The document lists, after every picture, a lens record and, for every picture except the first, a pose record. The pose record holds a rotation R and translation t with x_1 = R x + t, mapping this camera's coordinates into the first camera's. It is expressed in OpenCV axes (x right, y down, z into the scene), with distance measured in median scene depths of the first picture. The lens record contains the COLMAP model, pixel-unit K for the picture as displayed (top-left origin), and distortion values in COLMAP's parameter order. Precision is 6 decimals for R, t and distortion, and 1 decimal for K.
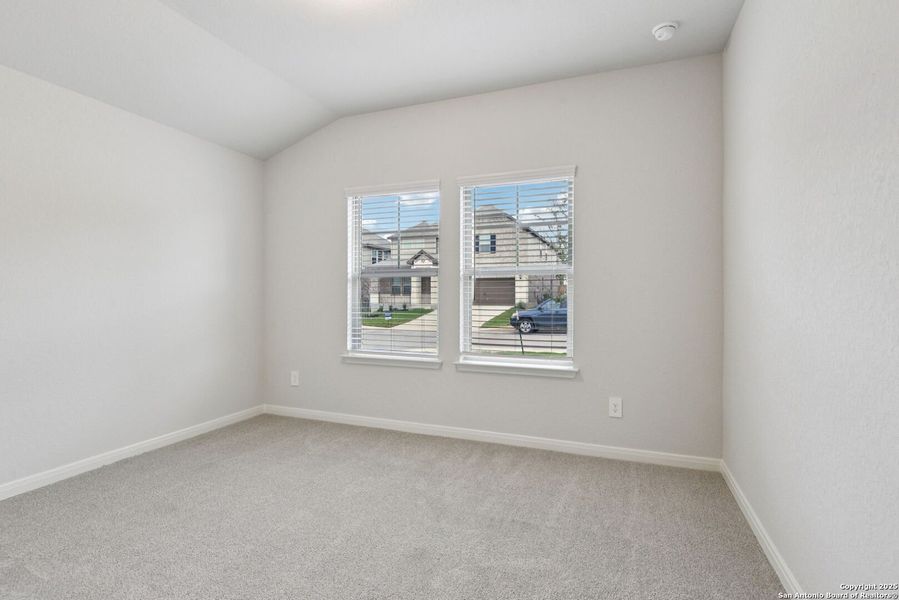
lens RADIAL K [[429.1, 0, 450.2], [0, 429.1, 292.4], [0, 0, 1]] dist [0.003285, -0.007680]
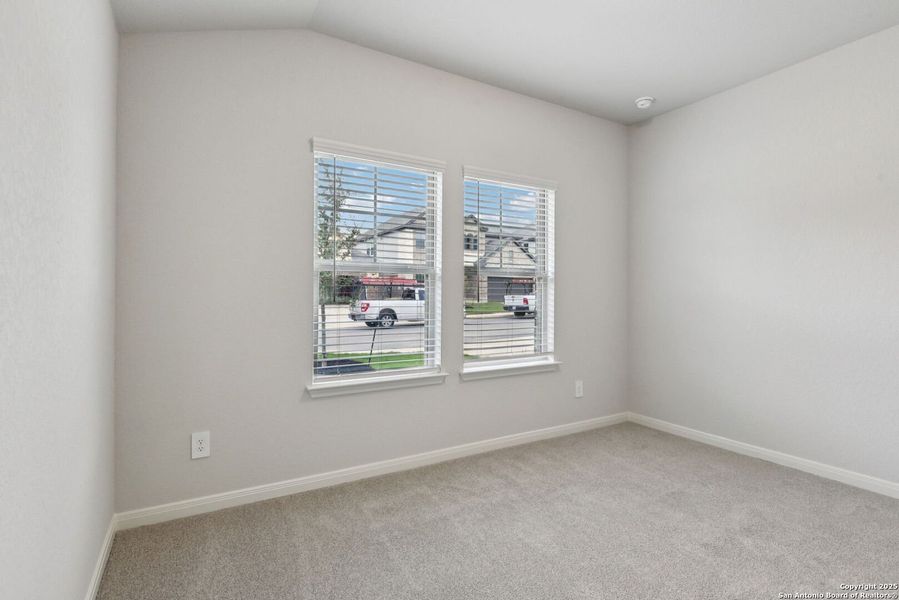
lens RADIAL K [[429.1, 0, 450.2], [0, 429.1, 292.4], [0, 0, 1]] dist [0.003285, -0.007680]
pose [[0.619330, 0.005885, 0.785109, -0.772798], [-0.016254, 0.999854, 0.005327, -0.006908], [-0.784963, -0.016060, 0.619335, 0.520173]]
